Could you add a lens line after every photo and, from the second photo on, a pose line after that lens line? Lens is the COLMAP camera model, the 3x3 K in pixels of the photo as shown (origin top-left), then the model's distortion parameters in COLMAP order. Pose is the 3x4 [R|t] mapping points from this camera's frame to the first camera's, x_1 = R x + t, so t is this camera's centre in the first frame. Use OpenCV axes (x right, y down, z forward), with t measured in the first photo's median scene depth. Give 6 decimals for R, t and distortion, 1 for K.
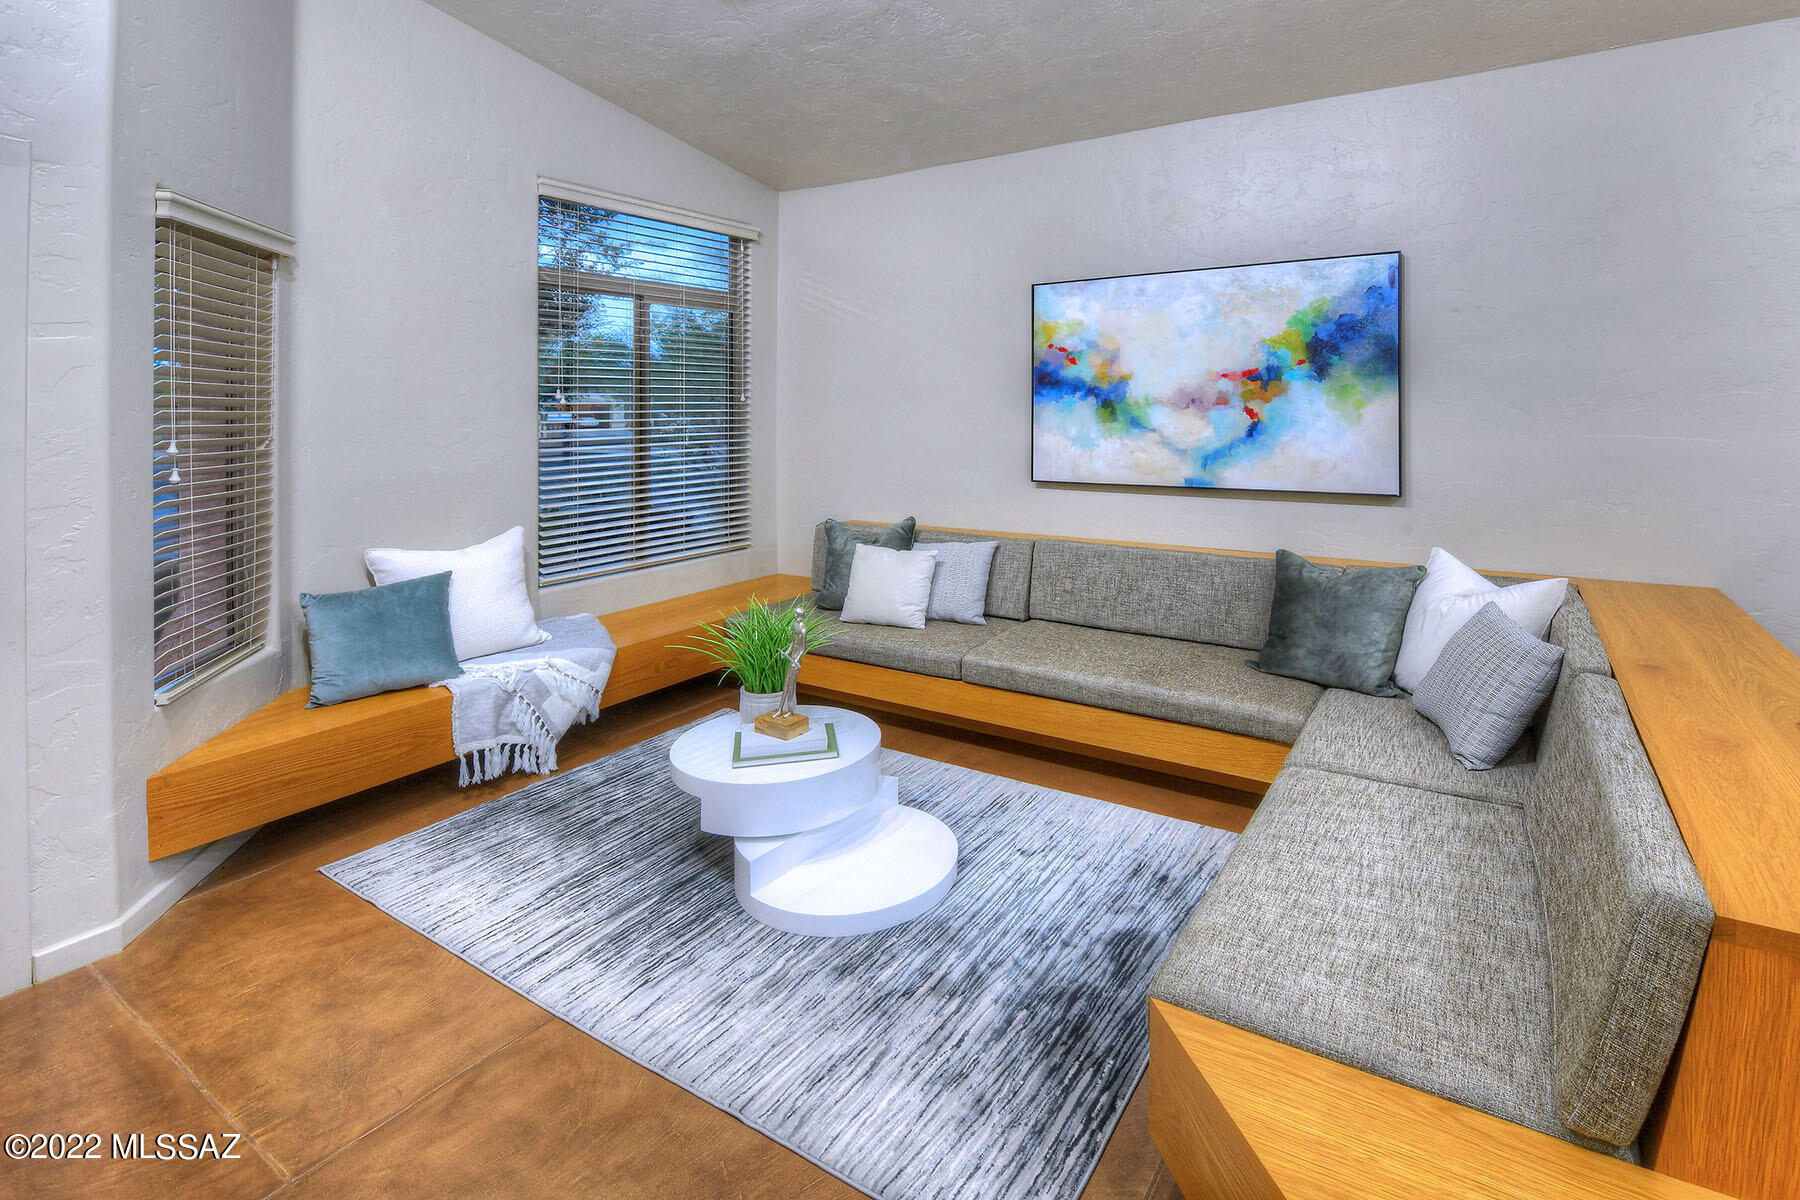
lens RADIAL K [[871.1, 0, 946.7], [0, 871.1, 552.1], [0, 0, 1]] dist [-0.016834, -0.003551]
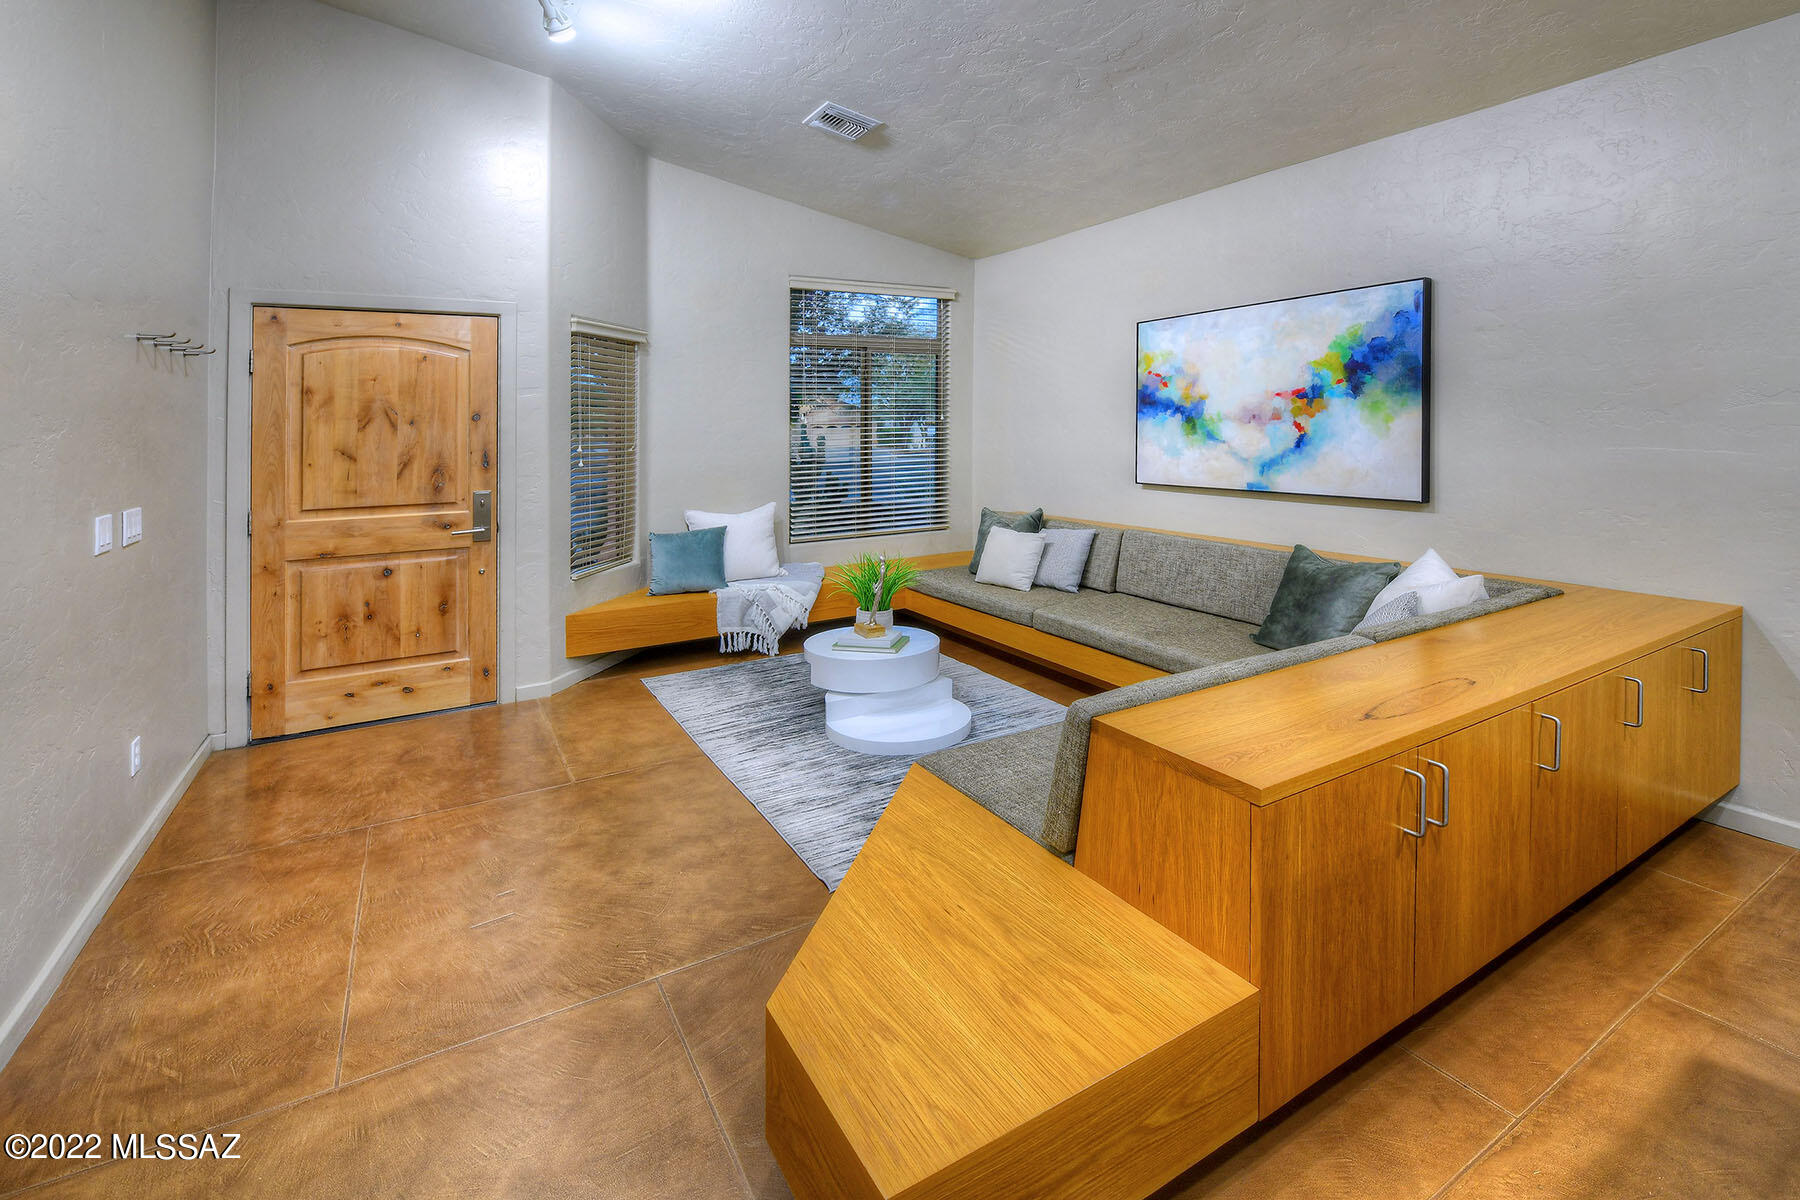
lens RADIAL K [[777.7, 0, 894.7], [0, 777.7, 603.4], [0, 0, 1]] dist [-0.017355, -0.000513]
pose [[0.889319, 0.093752, -0.447575, 0.377945], [-0.064711, 0.994710, 0.079779, 0.028170], [0.452686, -0.041986, 0.890681, -0.181951]]
